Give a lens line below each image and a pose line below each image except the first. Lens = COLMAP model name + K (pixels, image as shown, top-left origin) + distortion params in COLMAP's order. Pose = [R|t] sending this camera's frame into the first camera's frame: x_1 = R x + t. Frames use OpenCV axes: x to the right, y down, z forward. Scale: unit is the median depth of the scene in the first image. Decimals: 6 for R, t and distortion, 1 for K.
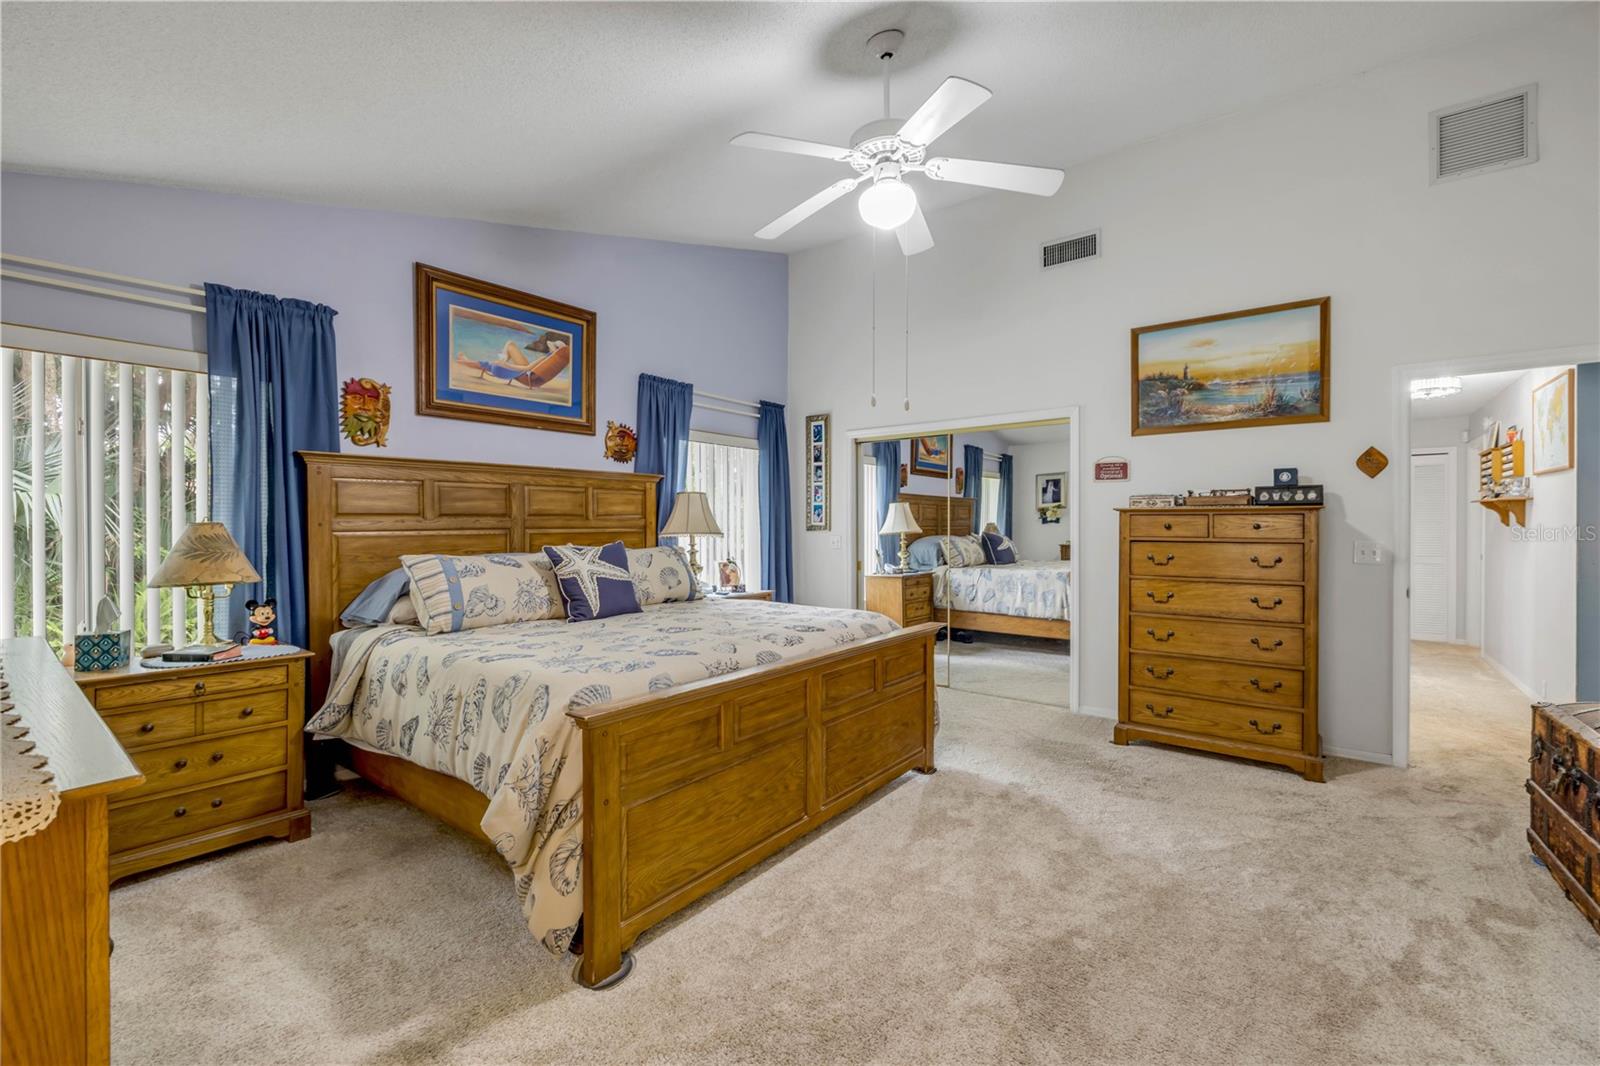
lens RADIAL K [[671.1, 0, 787.7], [0, 671.1, 527.1], [0, 0, 1]] dist [-0.002773, -0.000067]
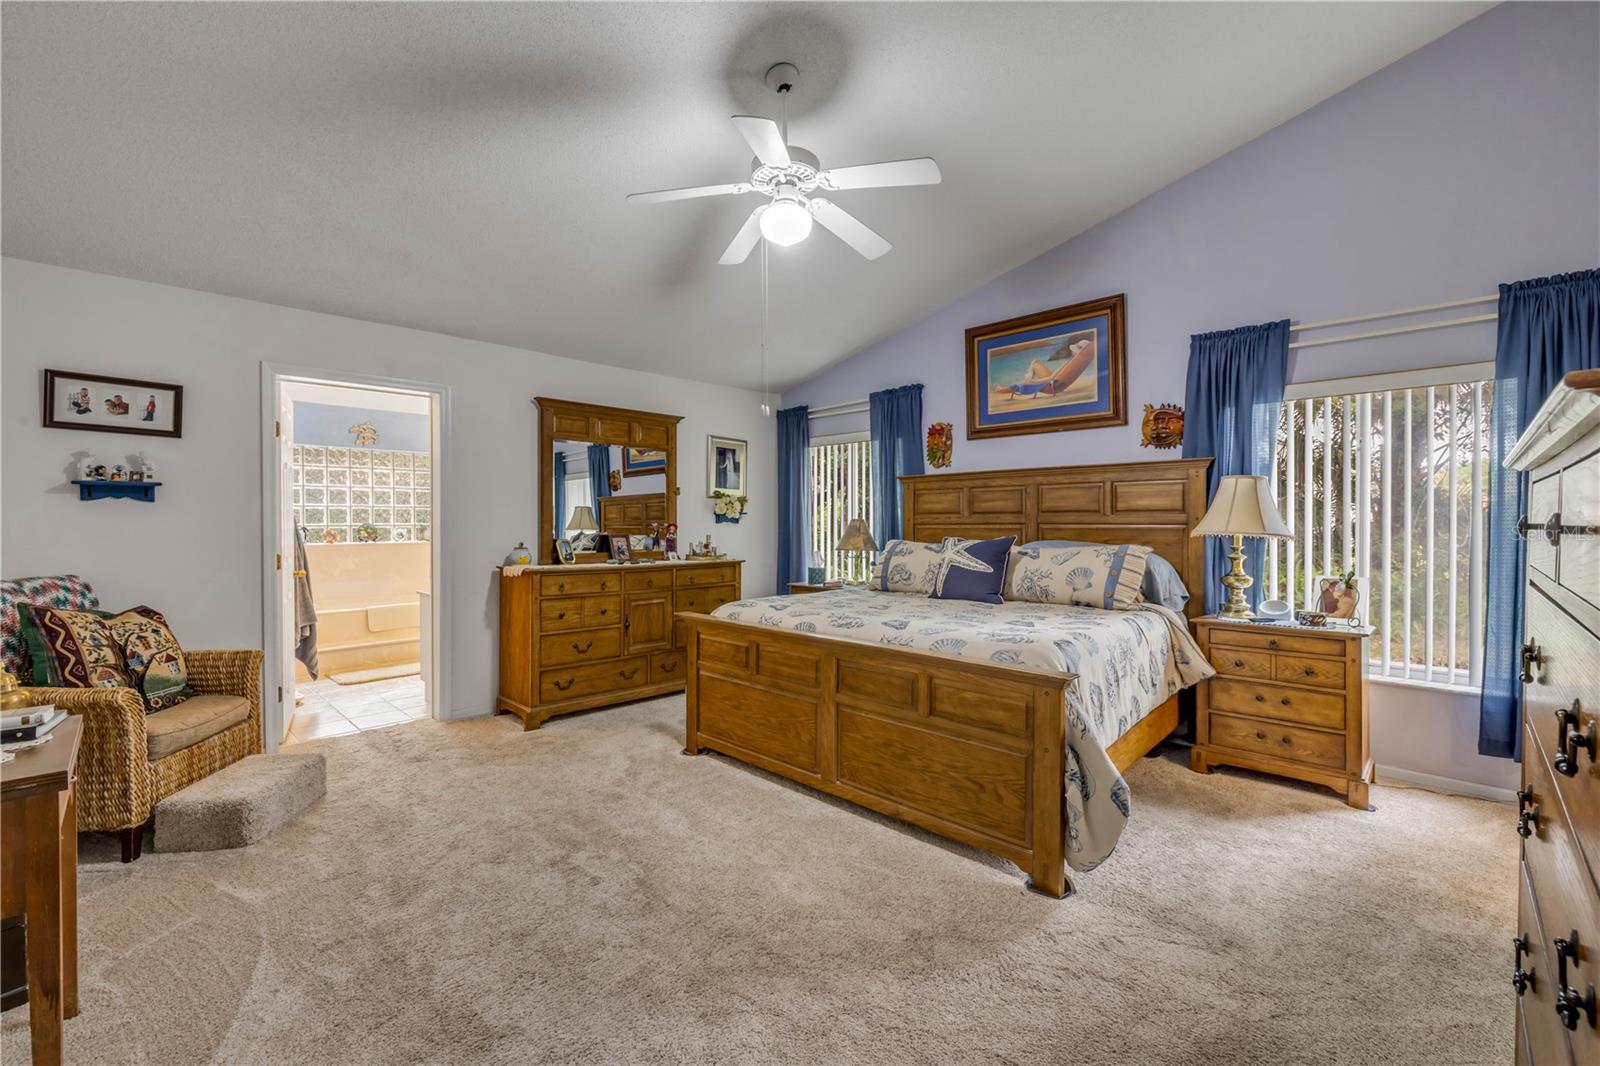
lens RADIAL K [[671.1, 0, 788.0], [0, 671.1, 527.8], [0, 0, 1]] dist [-0.002773, -0.000067]
pose [[-0.102870, 0.010755, -0.994637, 0.776009], [-0.005397, 0.999921, 0.011371, -0.001682], [0.994680, 0.006538, -0.102804, 0.708273]]
